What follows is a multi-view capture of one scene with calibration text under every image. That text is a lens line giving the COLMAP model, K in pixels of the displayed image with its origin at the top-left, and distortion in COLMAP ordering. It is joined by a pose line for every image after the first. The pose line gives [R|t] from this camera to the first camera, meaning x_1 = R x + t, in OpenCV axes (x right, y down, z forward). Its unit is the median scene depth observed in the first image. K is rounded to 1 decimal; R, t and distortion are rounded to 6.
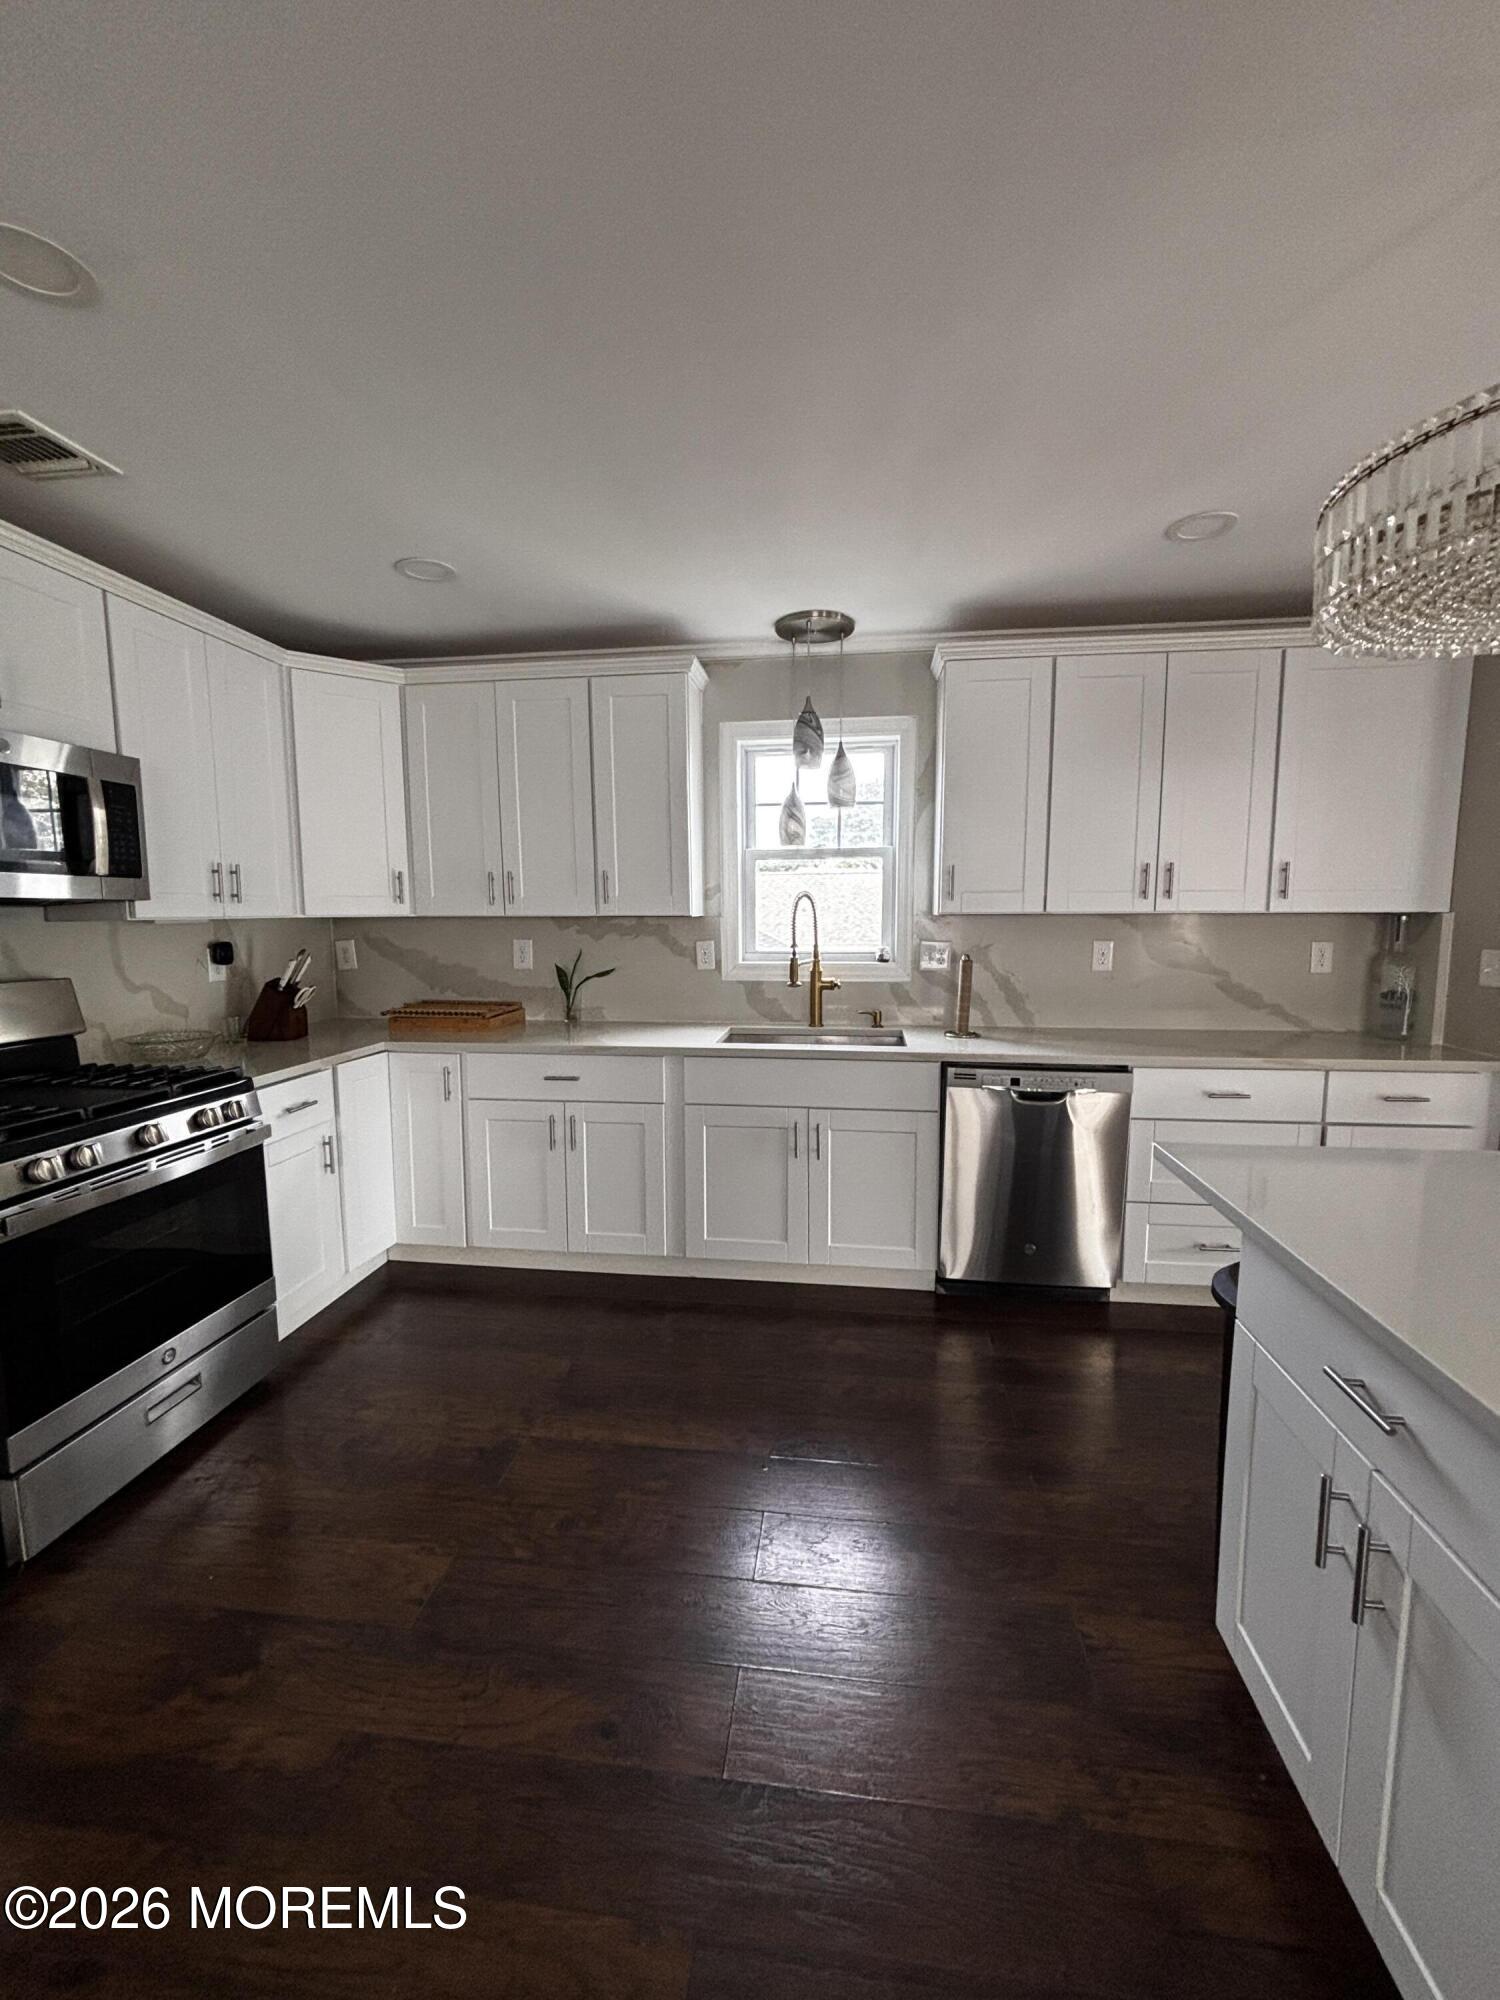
lens RADIAL K [[813.3, 0, 756.7], [0, 813.3, 1000.8], [0, 0, 1]] dist [-0.002798, -0.000425]
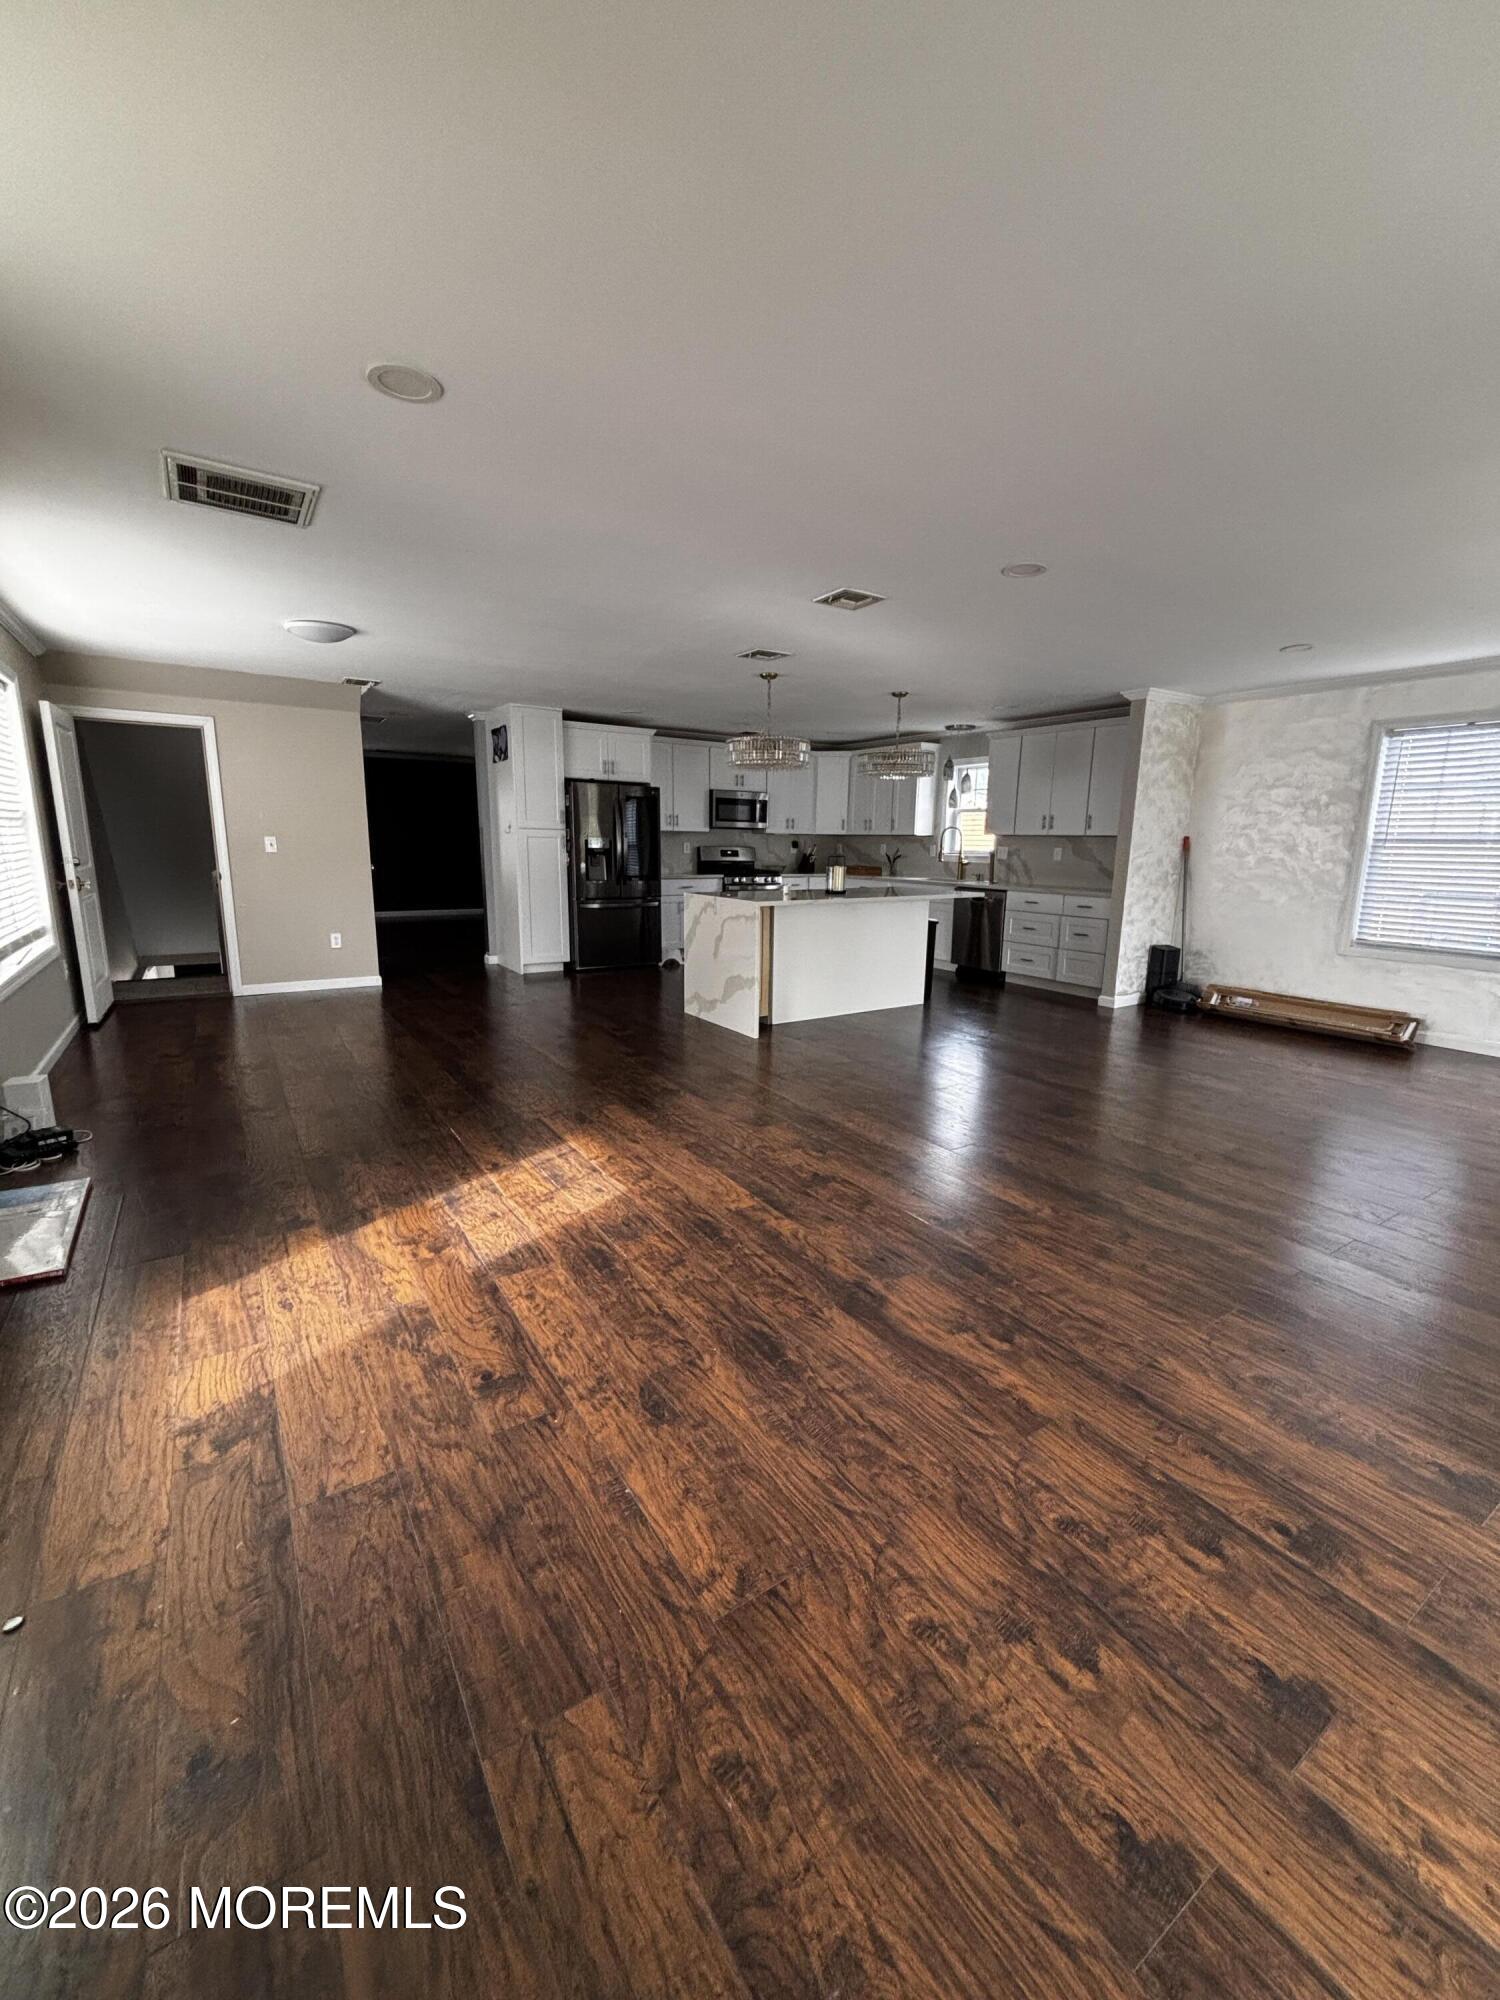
lens RADIAL K [[809.3, 0, 750.0], [0, 809.3, 1000.0], [0, 0, 1]] dist [-0.000798, -0.000220]
pose [[0.647678, 0.162686, -0.744343, 1.791250], [-0.104584, 0.986674, 0.124649, 0.177137], [0.754702, -0.002886, 0.656061, -1.320139]]
